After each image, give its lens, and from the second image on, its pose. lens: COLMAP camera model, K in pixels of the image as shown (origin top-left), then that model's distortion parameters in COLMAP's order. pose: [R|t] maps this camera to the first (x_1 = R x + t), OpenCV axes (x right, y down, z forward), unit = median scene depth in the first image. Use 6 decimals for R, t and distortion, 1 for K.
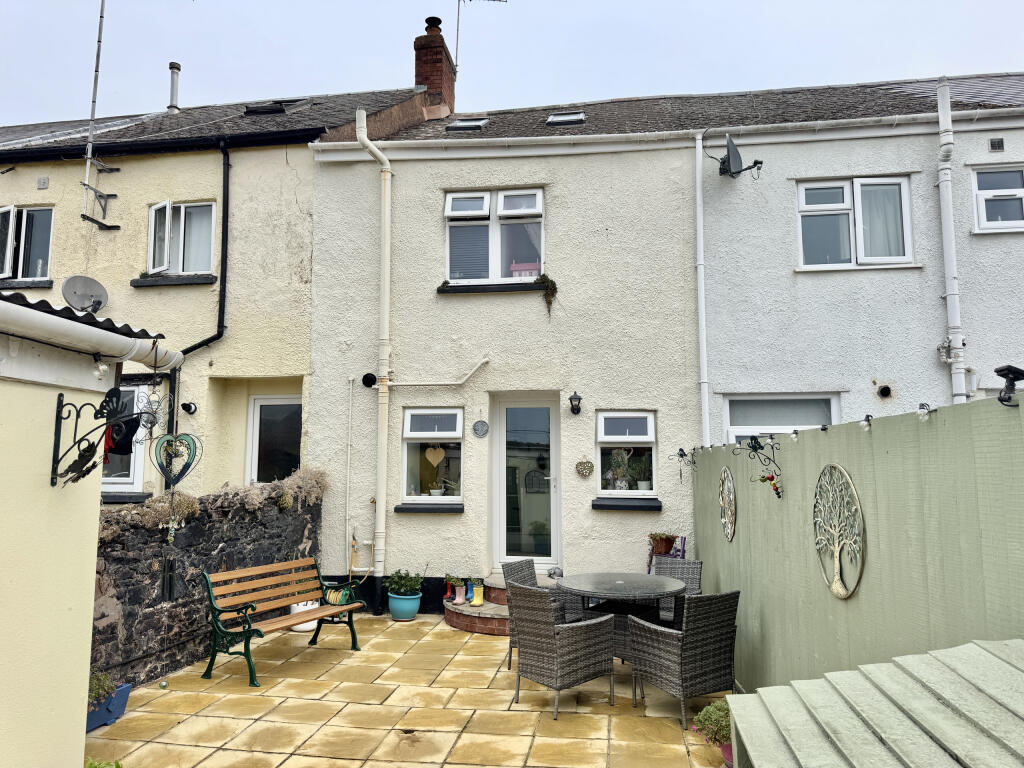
lens RADIAL K [[712.7, 0, 517.0], [0, 712.7, 387.3], [0, 0, 1]] dist [0.116391, -0.185023]
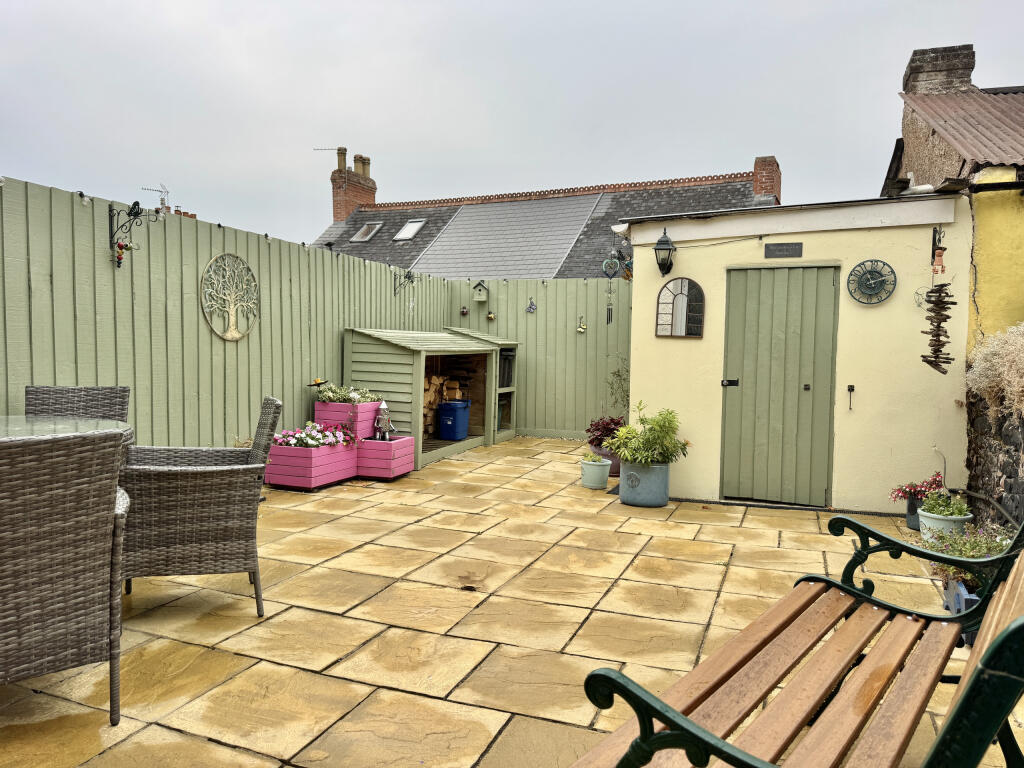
lens RADIAL K [[712.7, 0, 517.0], [0, 712.7, 387.3], [0, 0, 1]] dist [0.116391, -0.185023]
pose [[-0.975447, -0.023600, 0.218968, -0.344824], [-0.034819, 0.998263, -0.047521, 0.312208], [-0.217466, -0.053978, -0.974574, 1.686461]]
